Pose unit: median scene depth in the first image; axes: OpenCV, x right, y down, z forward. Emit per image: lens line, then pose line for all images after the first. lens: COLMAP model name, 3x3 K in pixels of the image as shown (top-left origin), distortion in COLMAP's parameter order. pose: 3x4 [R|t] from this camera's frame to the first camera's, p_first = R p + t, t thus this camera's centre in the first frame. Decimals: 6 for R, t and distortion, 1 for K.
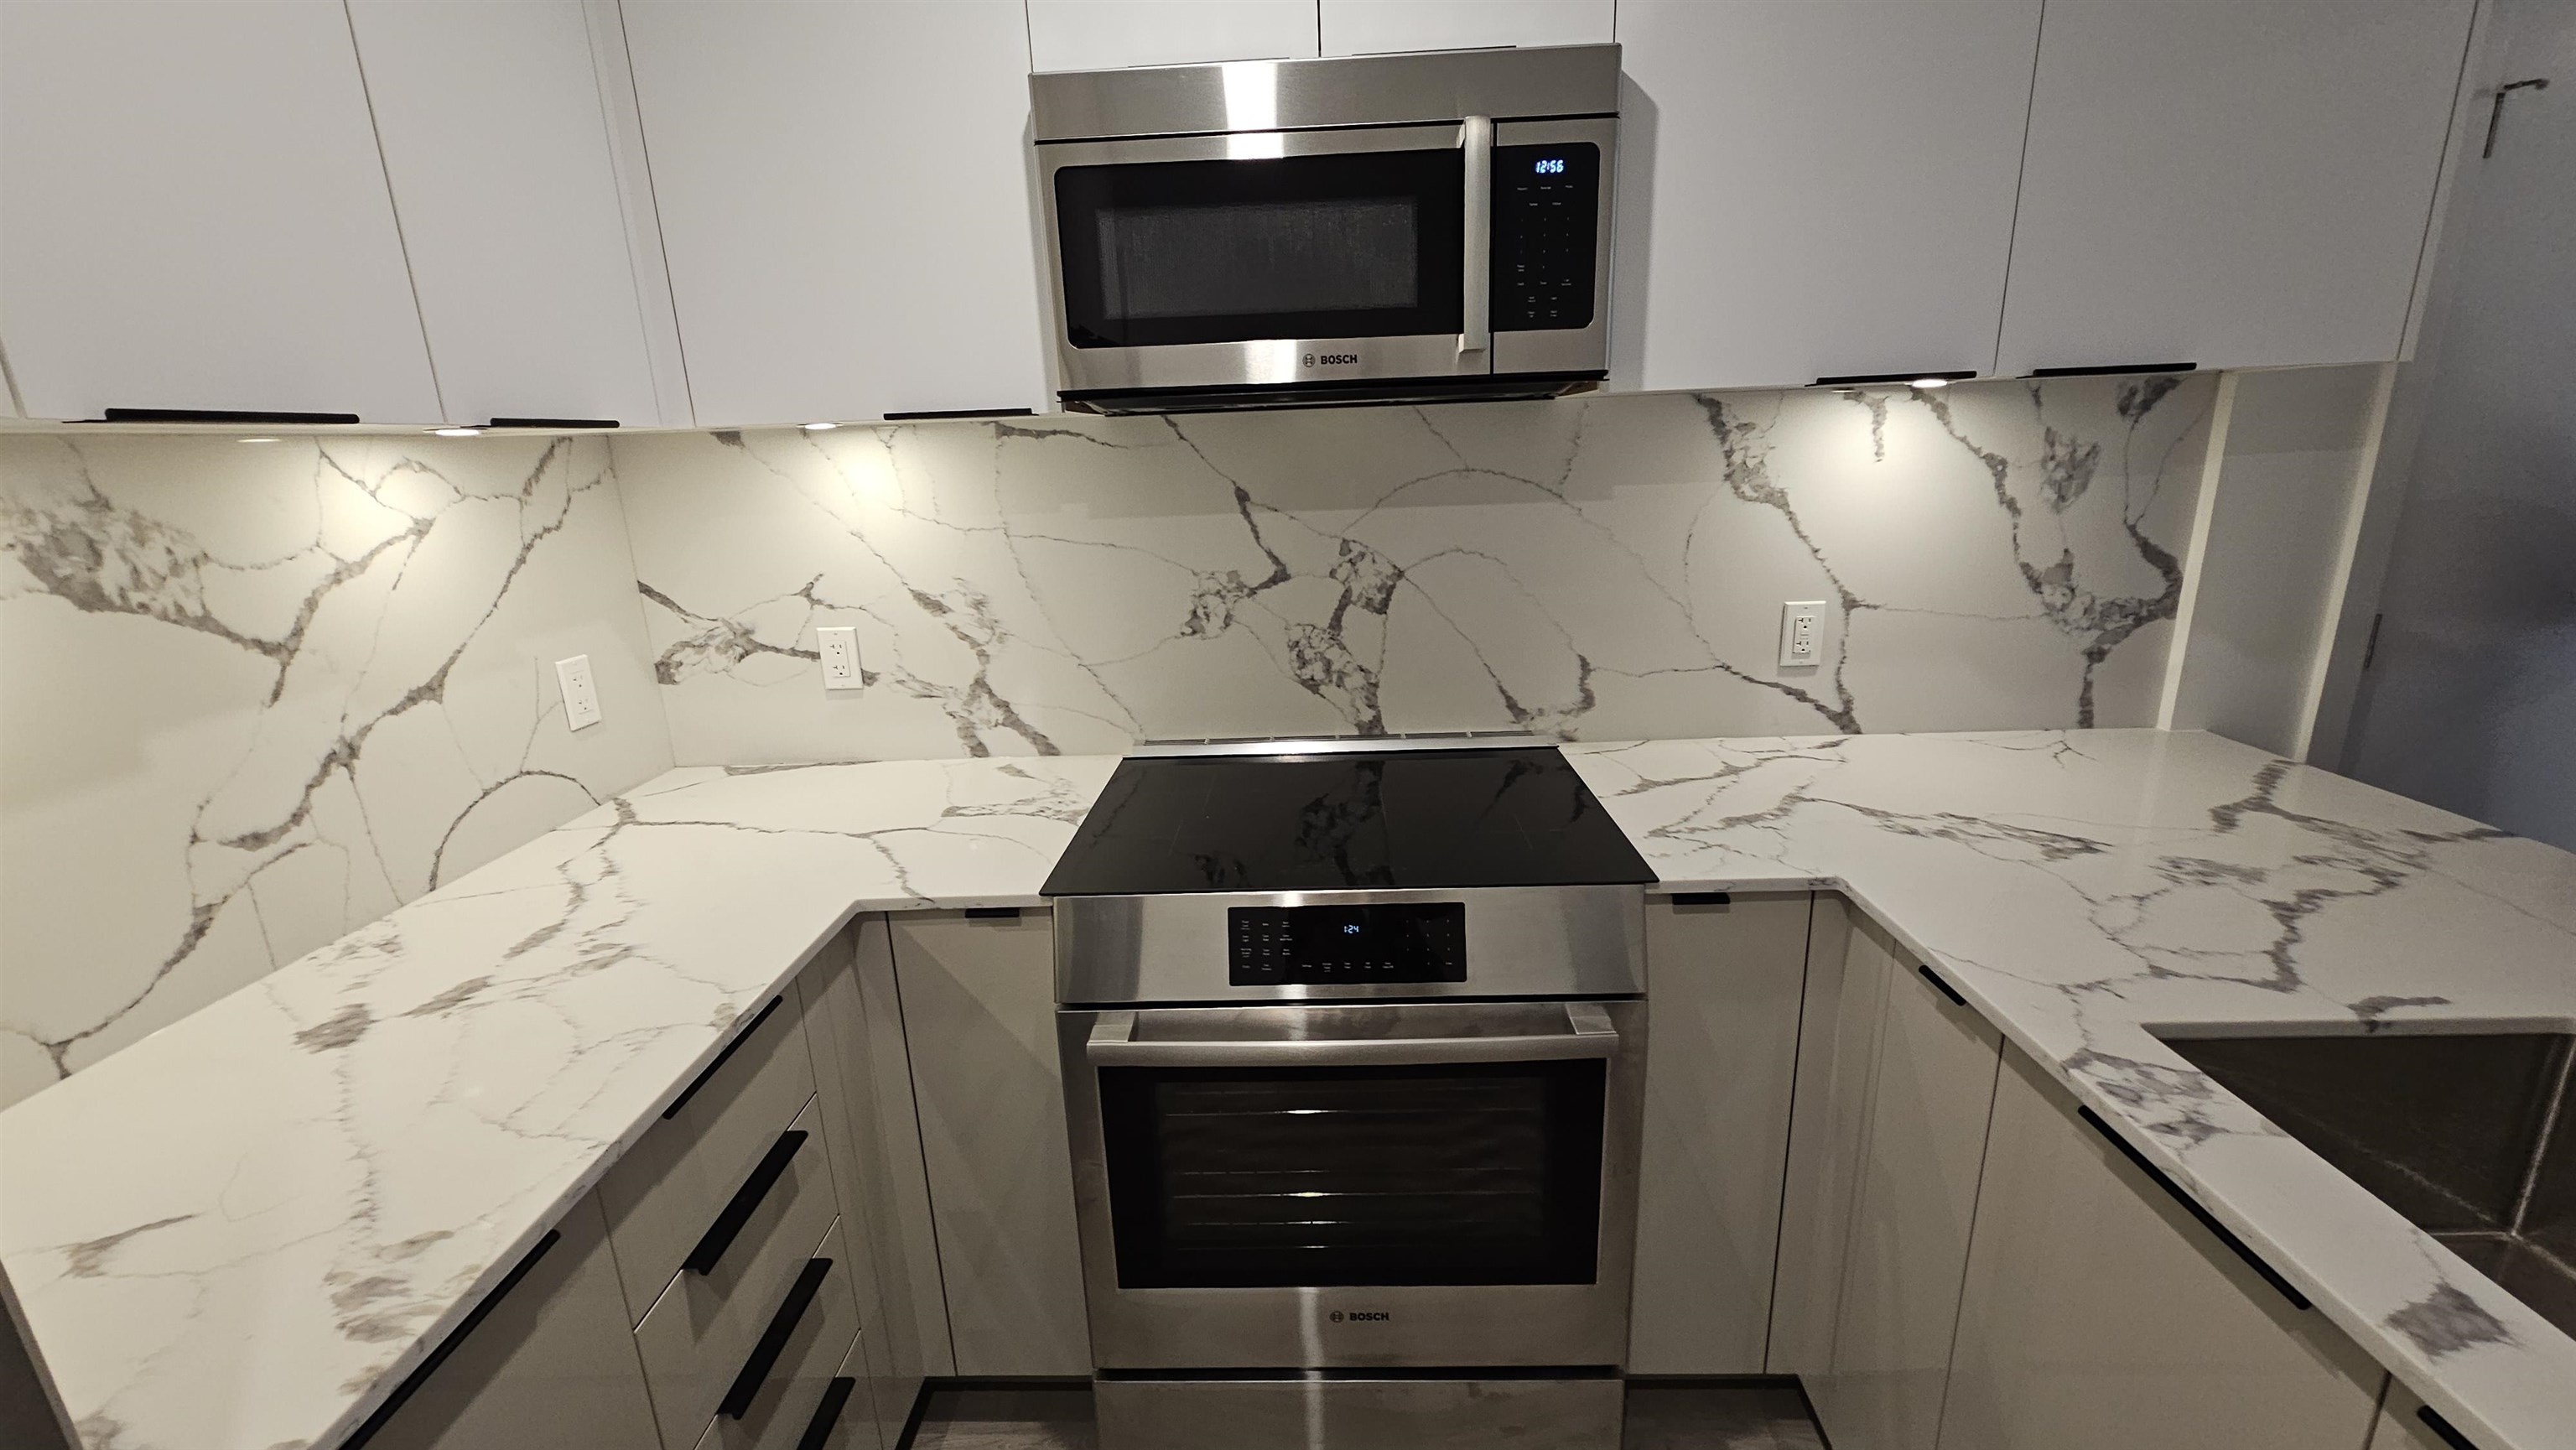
lens RADIAL K [[1049.2, 0, 1291.4], [0, 1049.2, 730.6], [0, 0, 1]] dist [-0.000229, -0.000089]
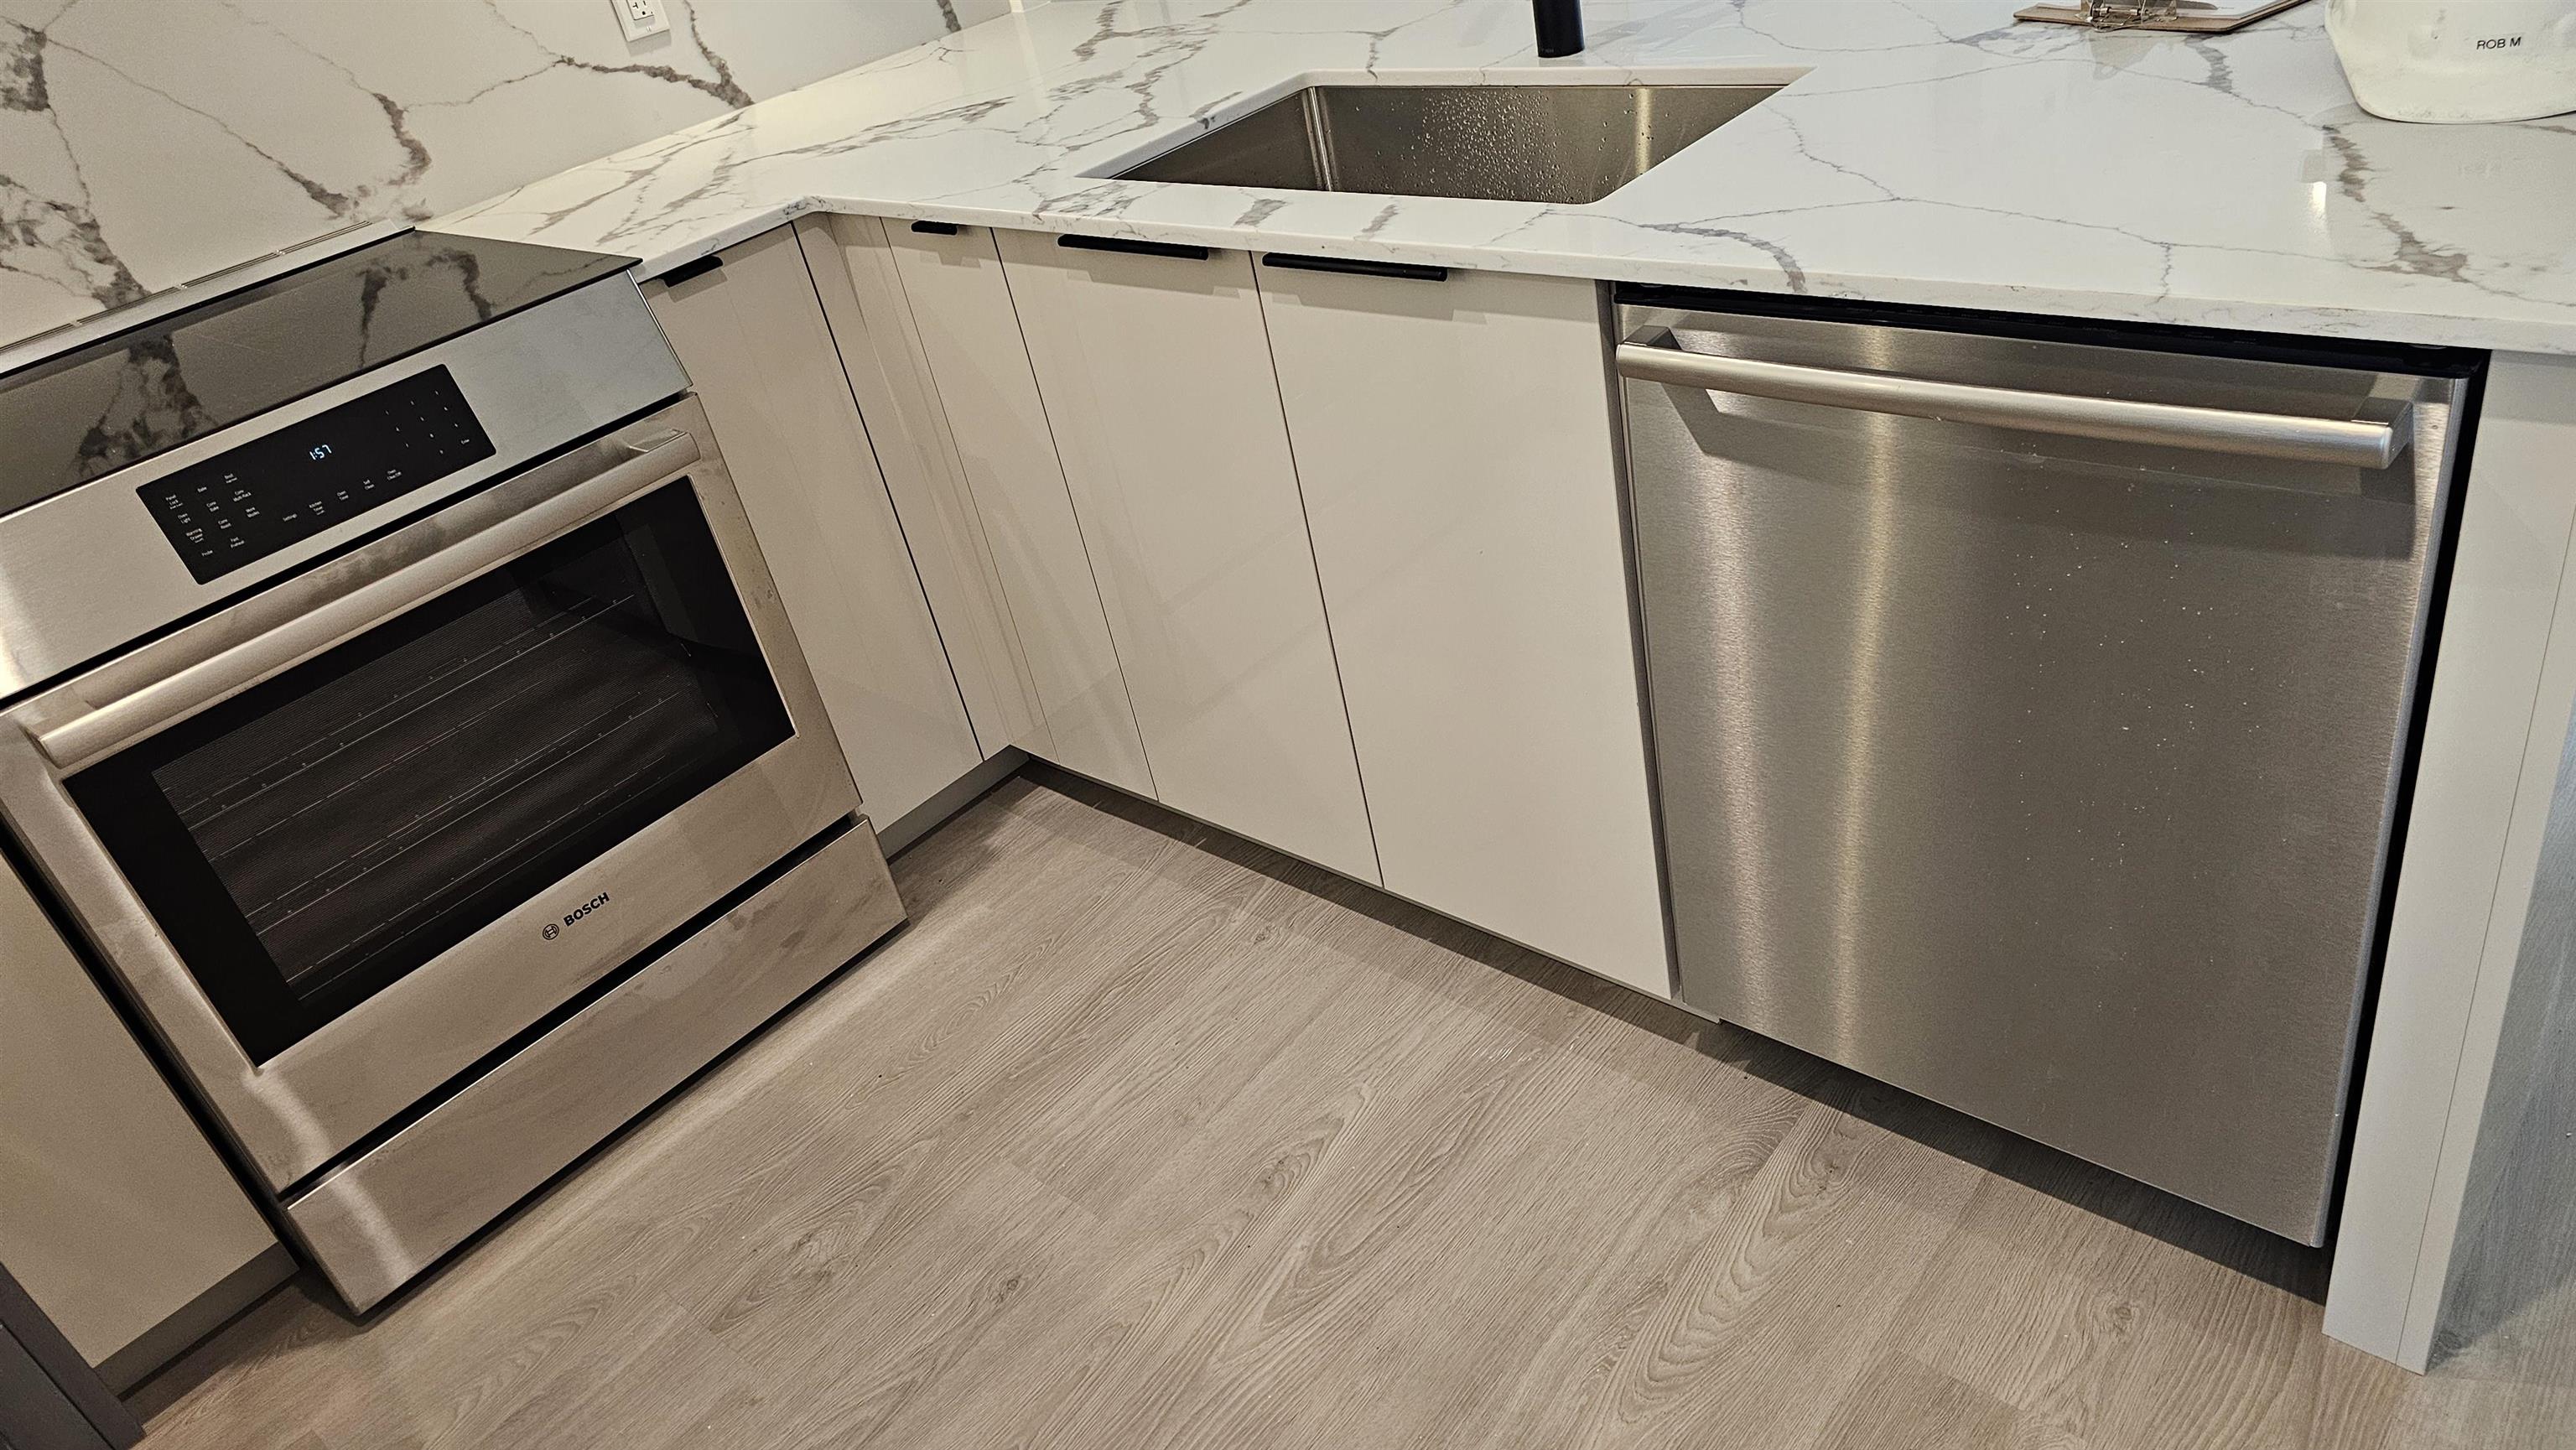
lens RADIAL K [[1734.7, 0, 1325.8], [0, 1734.7, 694.6], [0, 0, 1]] dist [0.044599, -0.034516]
pose [[0.625487, -0.474214, 0.619587, -0.322137], [0.359401, 0.879953, 0.310668, 0.188153], [-0.692530, 0.028361, 0.720832, -0.379077]]
